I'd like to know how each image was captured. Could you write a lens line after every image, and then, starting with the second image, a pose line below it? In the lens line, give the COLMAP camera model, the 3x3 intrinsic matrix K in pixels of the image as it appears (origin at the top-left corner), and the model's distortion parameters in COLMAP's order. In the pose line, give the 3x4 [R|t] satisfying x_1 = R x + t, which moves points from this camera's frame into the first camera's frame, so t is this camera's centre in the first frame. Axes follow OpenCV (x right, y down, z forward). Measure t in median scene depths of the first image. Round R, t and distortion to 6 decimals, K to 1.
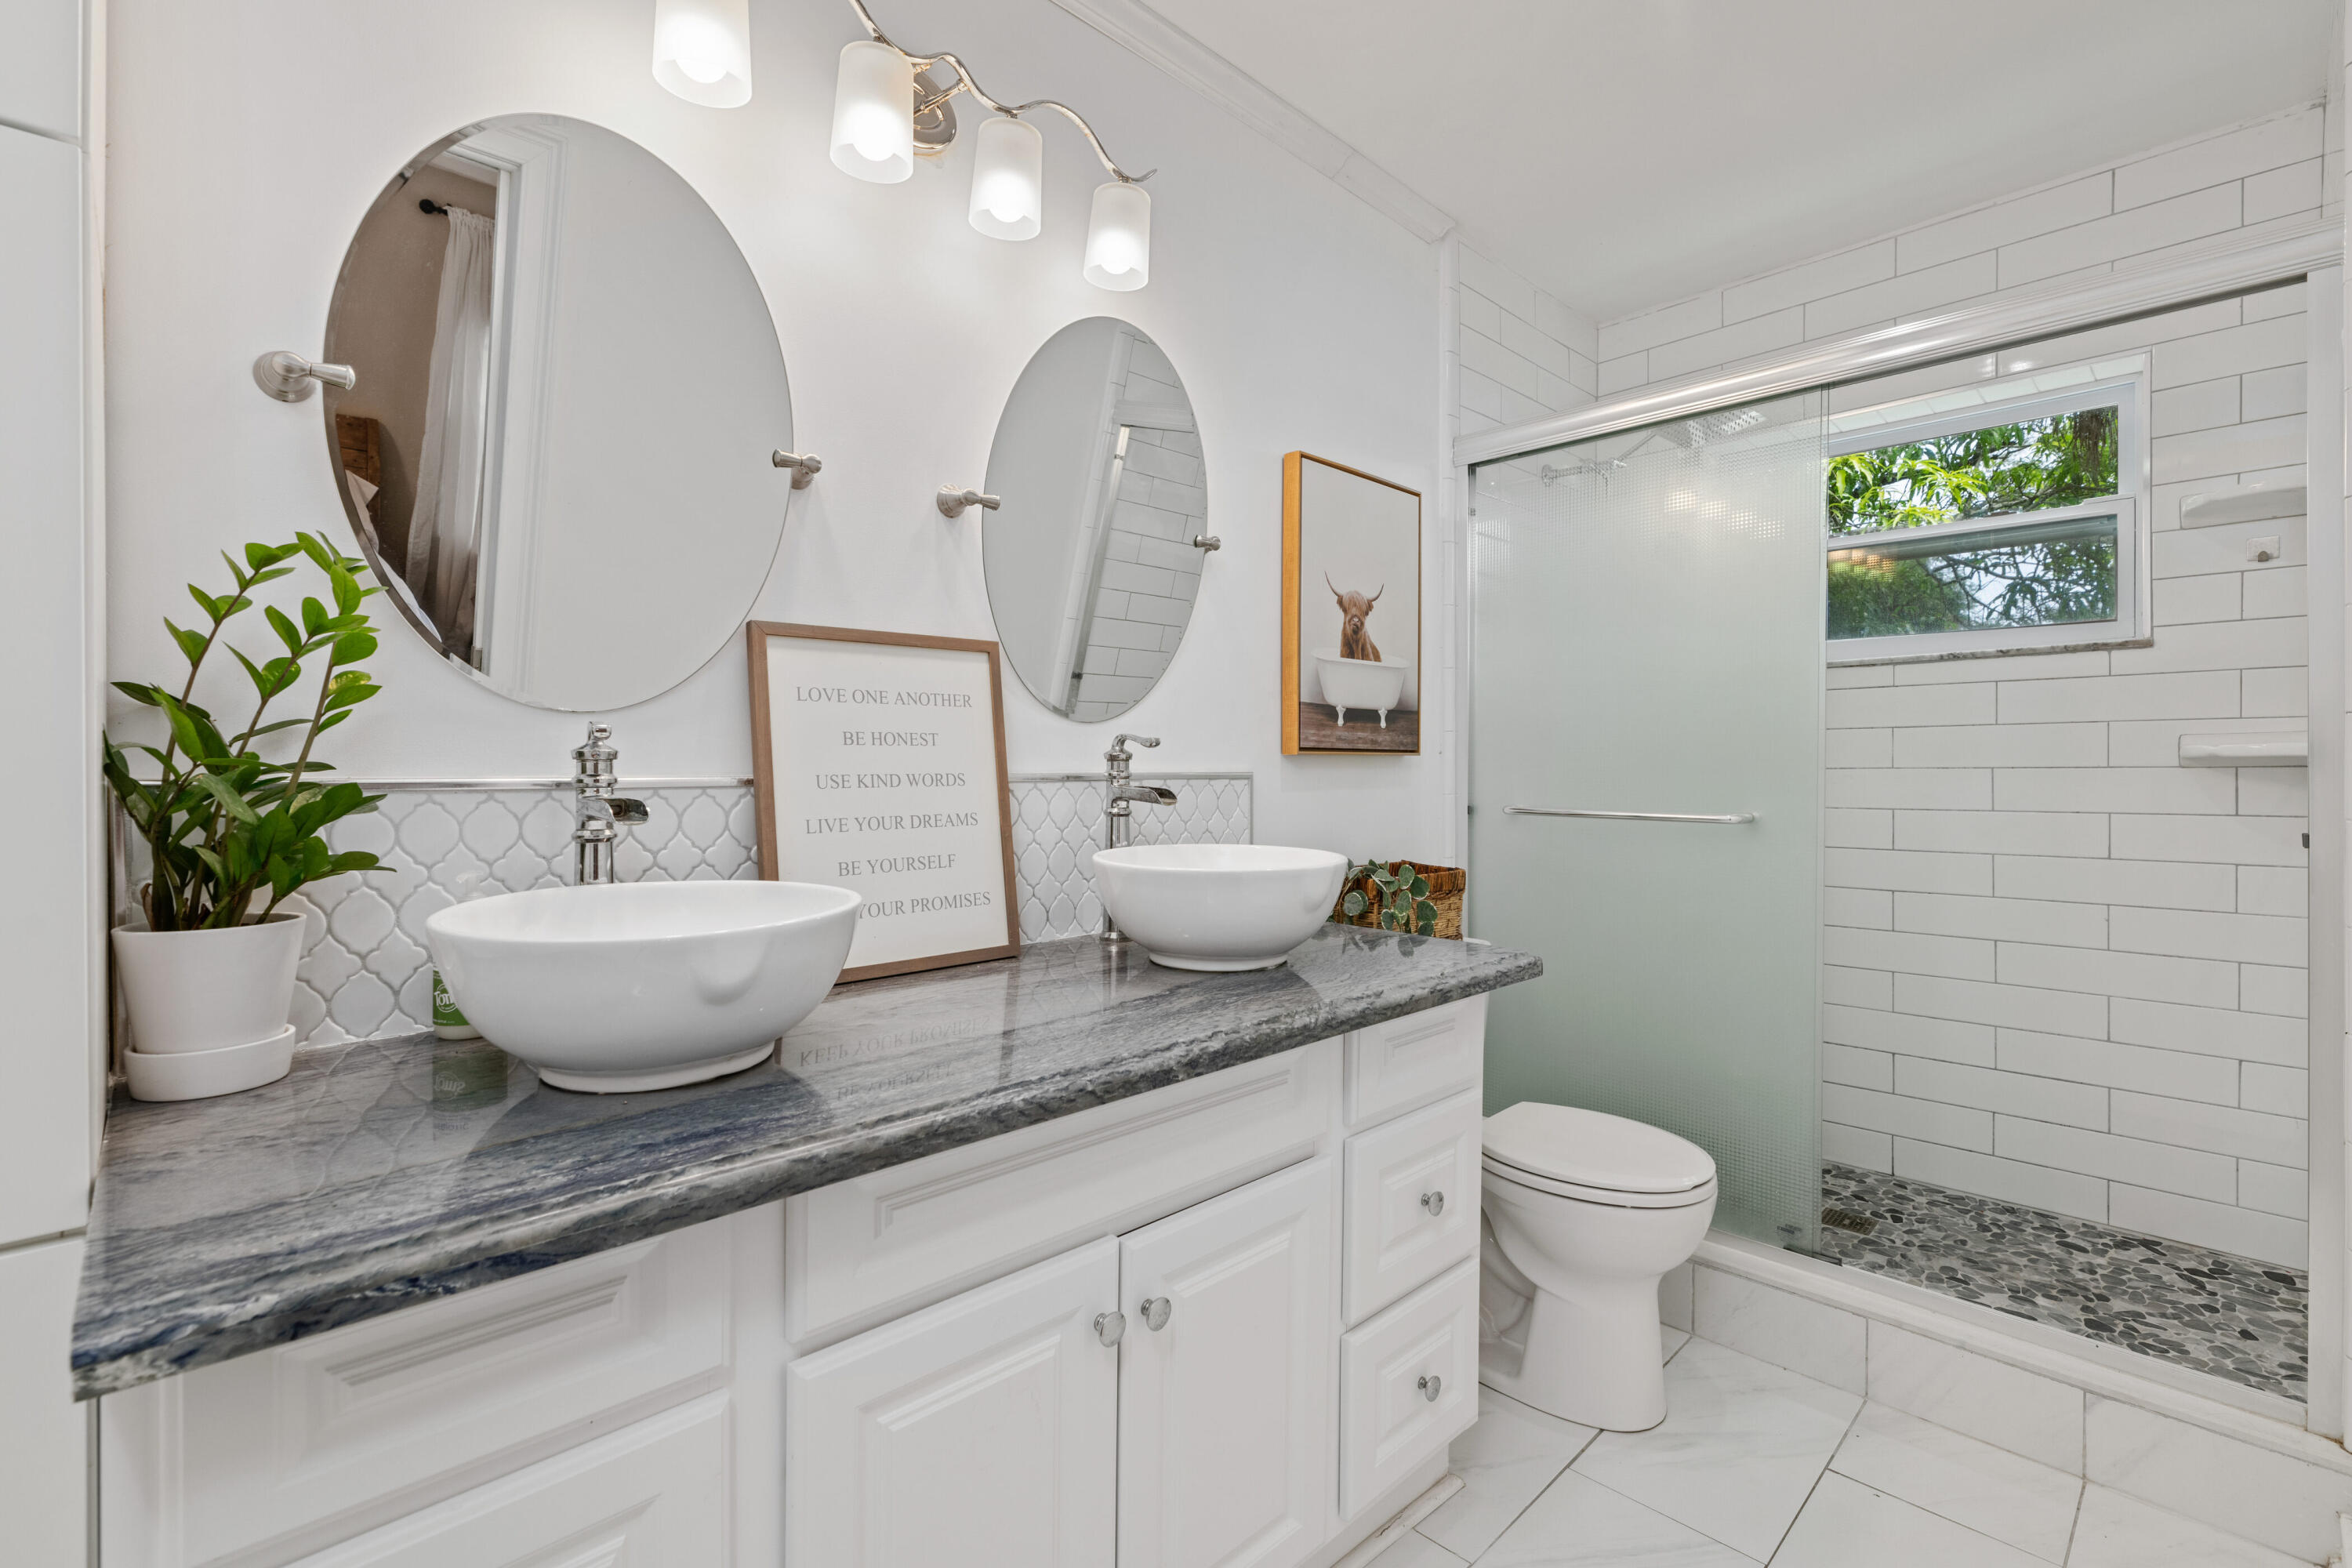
lens RADIAL K [[1210.6, 0, 1176.0], [0, 1210.6, 784.0], [0, 0, 1]] dist [0.002972, 0.000789]
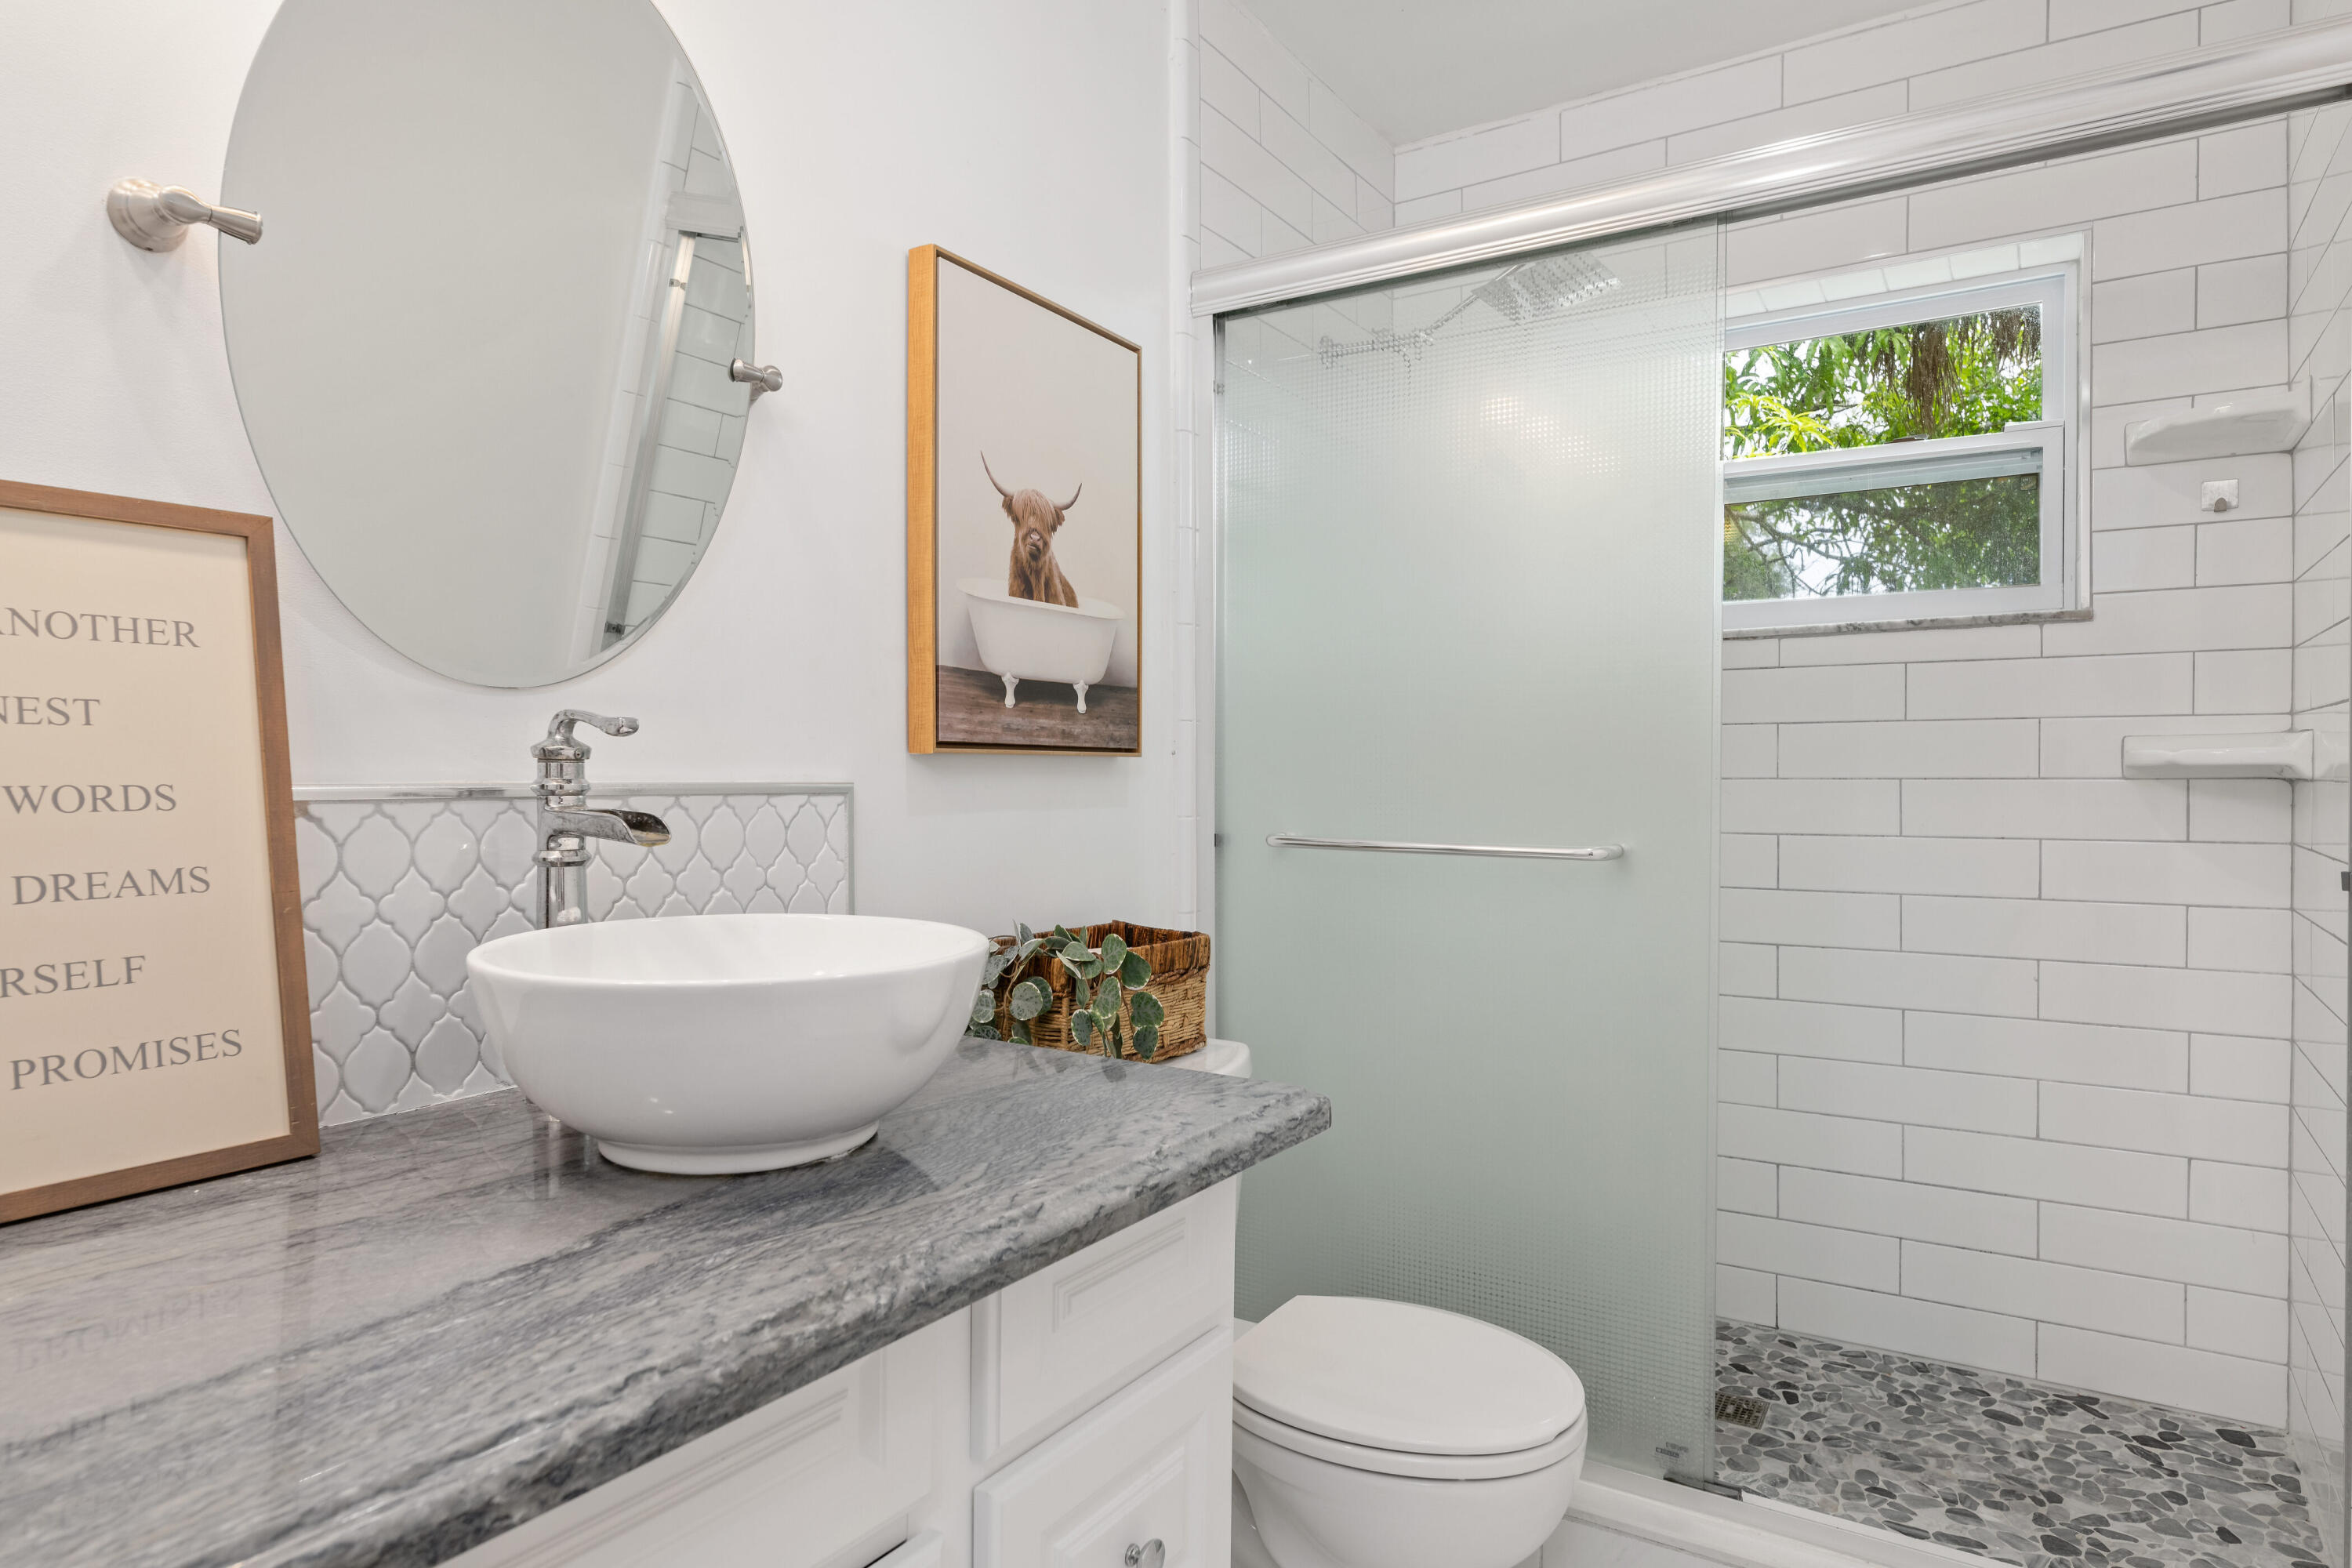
lens RADIAL K [[1296.9, 0, 1167.8], [0, 1296.9, 727.2], [0, 0, 1]] dist [-0.000455, 0.000219]
pose [[0.982610, 0.010269, 0.185398, 0.090228], [-0.000932, 0.998730, -0.050379, -0.004731], [-0.185680, 0.049331, 0.981371, 0.329925]]
